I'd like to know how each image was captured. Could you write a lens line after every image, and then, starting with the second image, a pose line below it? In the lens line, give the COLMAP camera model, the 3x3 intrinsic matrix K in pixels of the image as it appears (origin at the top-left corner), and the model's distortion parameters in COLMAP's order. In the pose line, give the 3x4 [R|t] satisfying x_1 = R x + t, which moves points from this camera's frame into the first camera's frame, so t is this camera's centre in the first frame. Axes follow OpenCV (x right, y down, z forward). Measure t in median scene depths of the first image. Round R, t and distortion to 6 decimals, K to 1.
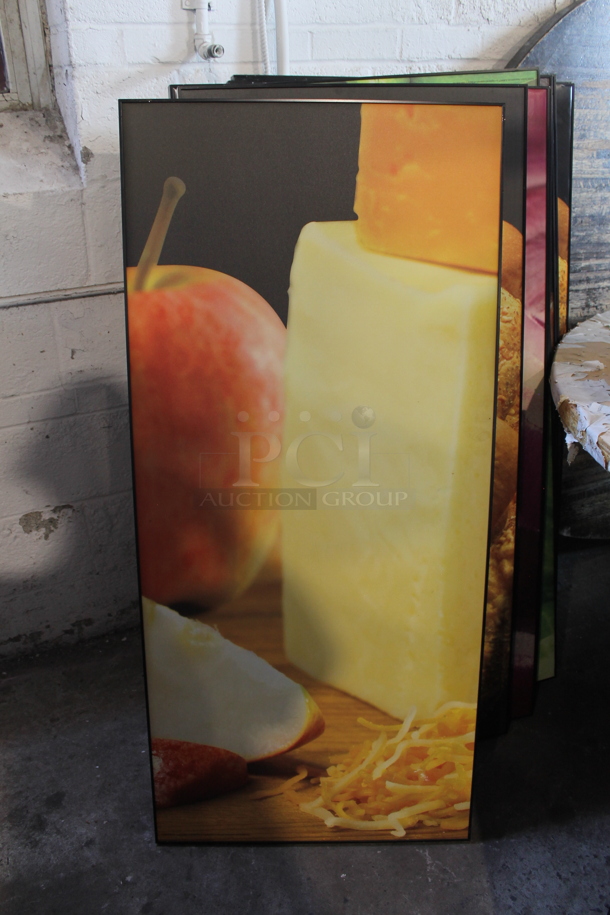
lens RADIAL K [[769.5, 0, 296.0], [0, 769.5, 457.9], [0, 0, 1]] dist [-0.156136, 0.141443]
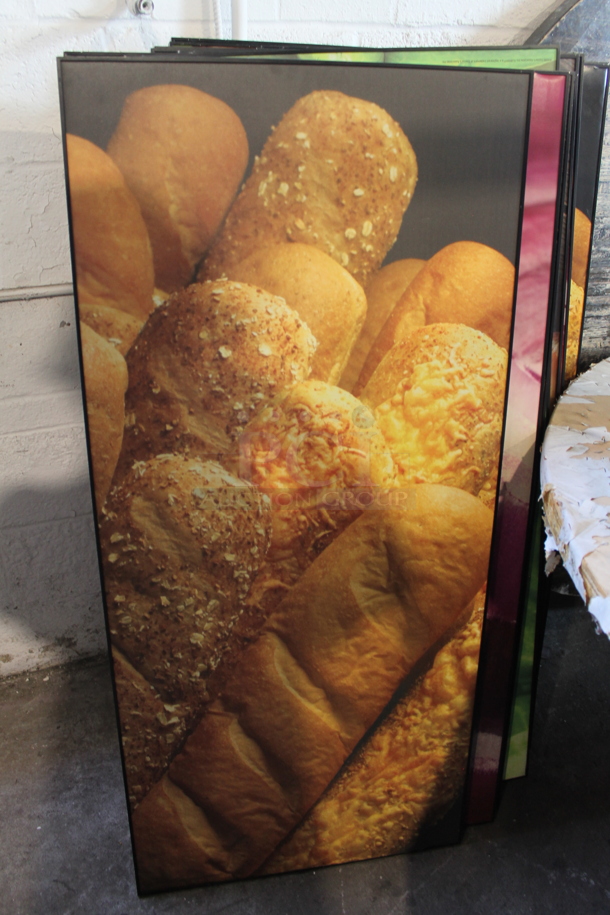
lens RADIAL K [[769.5, 0, 296.3], [0, 769.5, 455.9], [0, 0, 1]] dist [-0.156136, 0.141443]
pose [[0.996717, 0.070149, -0.040430, 0.100789], [-0.067763, 0.996036, 0.057626, -0.111557], [0.044312, -0.054698, 0.997519, 0.174234]]
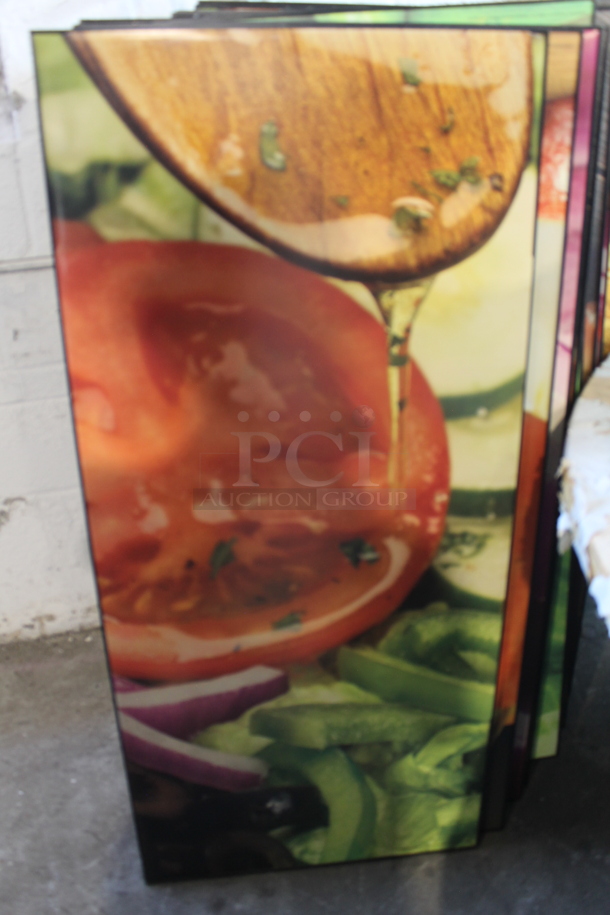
lens RADIAL K [[769.5, 0, 313.0], [0, 769.5, 457.9], [0, 0, 1]] dist [-0.156136, 0.141443]
pose [[0.988895, 0.091663, -0.116980, 0.154236], [-0.079257, 0.991135, 0.106631, -0.116638], [0.125717, -0.096176, 0.987393, 0.182142]]
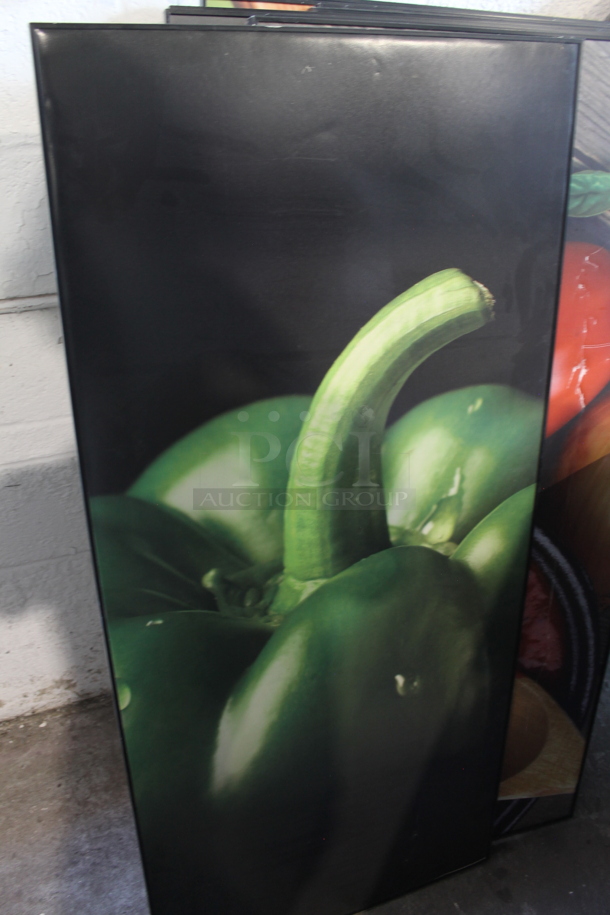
lens RADIAL K [[769.5, 0, 294.3], [0, 769.5, 453.2], [0, 0, 1]] dist [-0.156136, 0.141443]
pose [[0.997039, 0.076612, -0.006665, 0.024204], [-0.075296, 0.990166, 0.117909, -0.186990], [0.015633, -0.117058, 0.993002, 0.307590]]
